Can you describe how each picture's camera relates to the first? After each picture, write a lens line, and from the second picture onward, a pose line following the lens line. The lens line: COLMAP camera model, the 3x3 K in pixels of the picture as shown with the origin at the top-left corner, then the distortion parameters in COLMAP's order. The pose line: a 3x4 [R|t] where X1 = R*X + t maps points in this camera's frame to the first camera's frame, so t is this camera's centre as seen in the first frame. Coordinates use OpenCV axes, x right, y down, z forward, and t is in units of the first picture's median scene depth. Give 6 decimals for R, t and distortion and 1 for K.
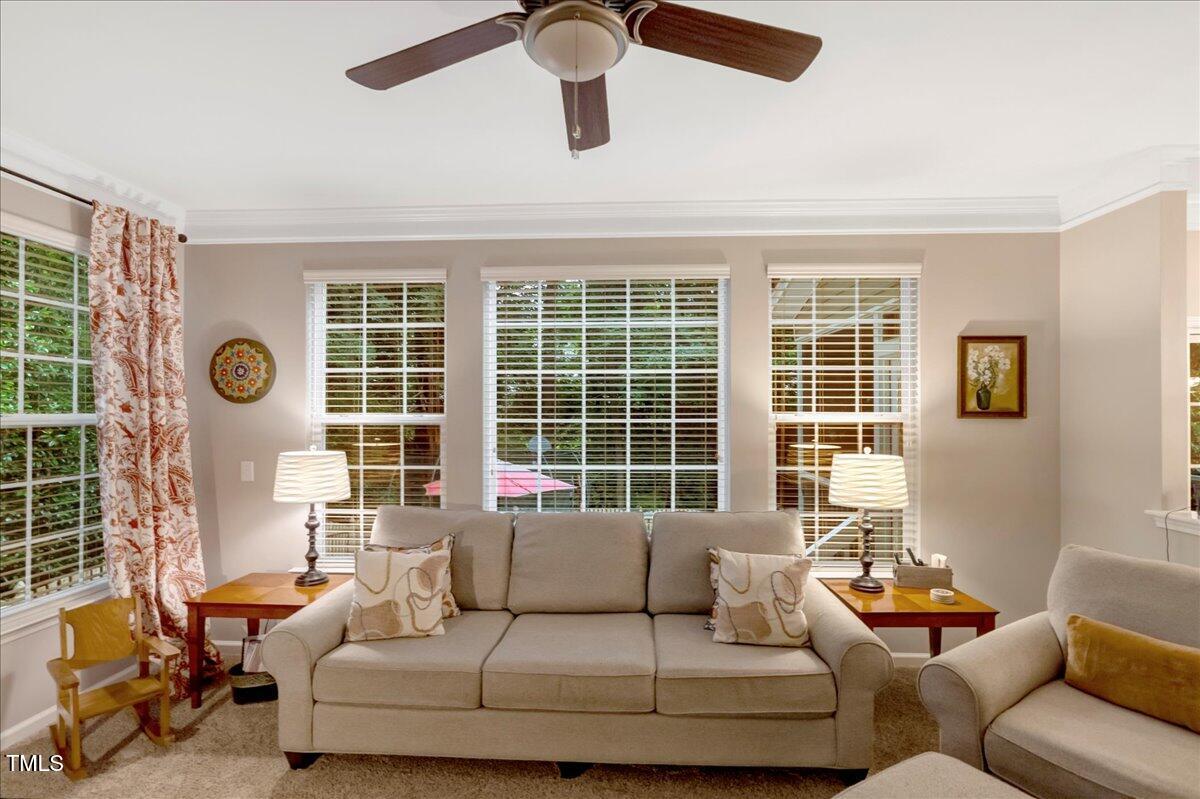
lens RADIAL K [[552.5, 0, 602.4], [0, 552.5, 416.7], [0, 0, 1]] dist [-0.009182, 0.001211]
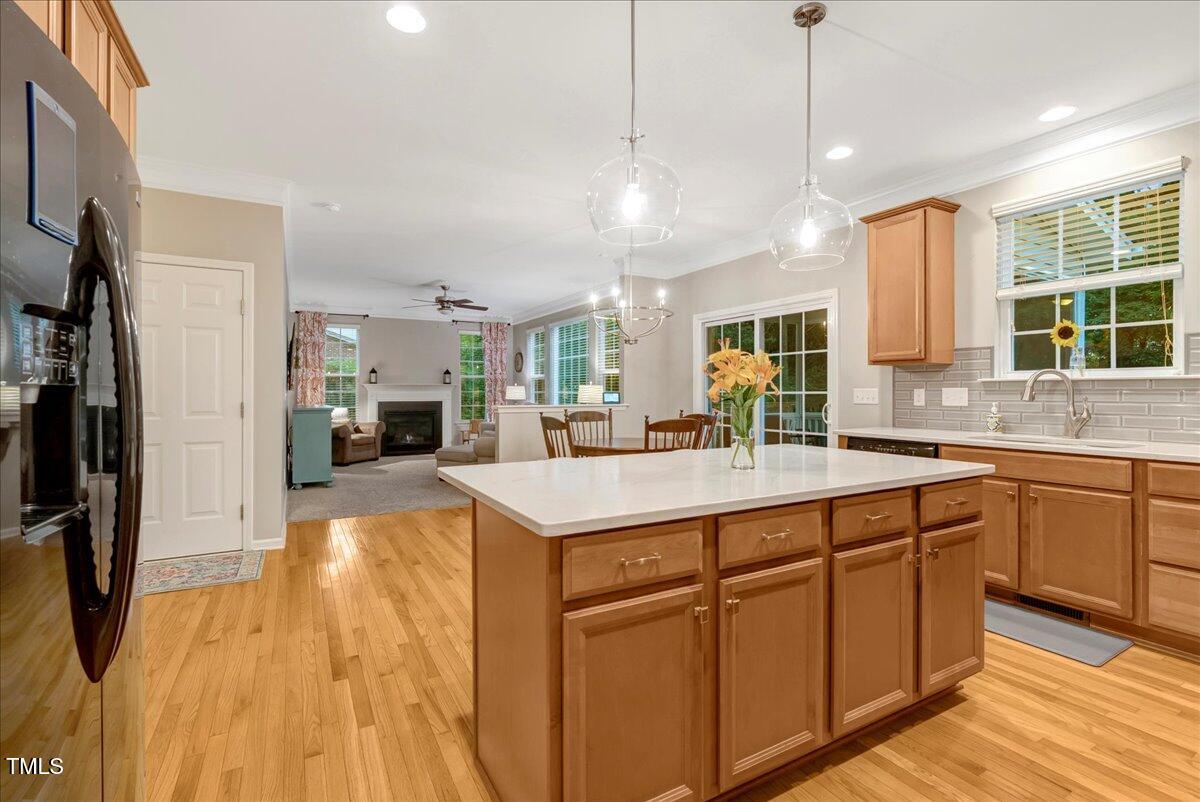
lens RADIAL K [[552.5, 0, 612.3], [0, 552.5, 393.3], [0, 0, 1]] dist [-0.009182, 0.001211]
pose [[0.536225, 0.007645, -0.844041, 2.594498], [-0.007520, 0.999963, 0.004279, 0.088431], [0.844042, 0.004053, 0.536262, -0.315157]]
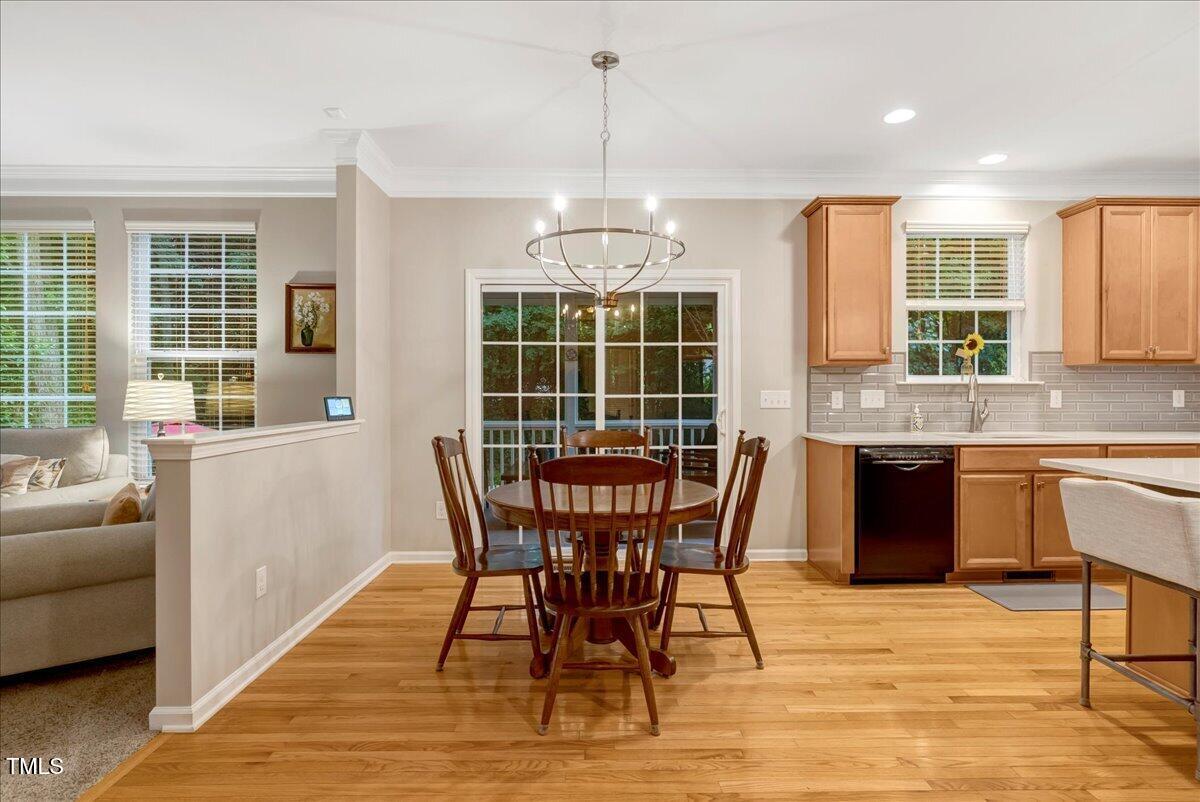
lens RADIAL K [[552.5, 0, 600.3], [0, 552.5, 404.7], [0, 0, 1]] dist [-0.009182, 0.001211]
pose [[0.998456, 0.004010, 0.055394, 1.260266], [-0.004341, 0.999973, 0.005847, 0.104678], [-0.055370, -0.006078, 0.998447, -0.224443]]
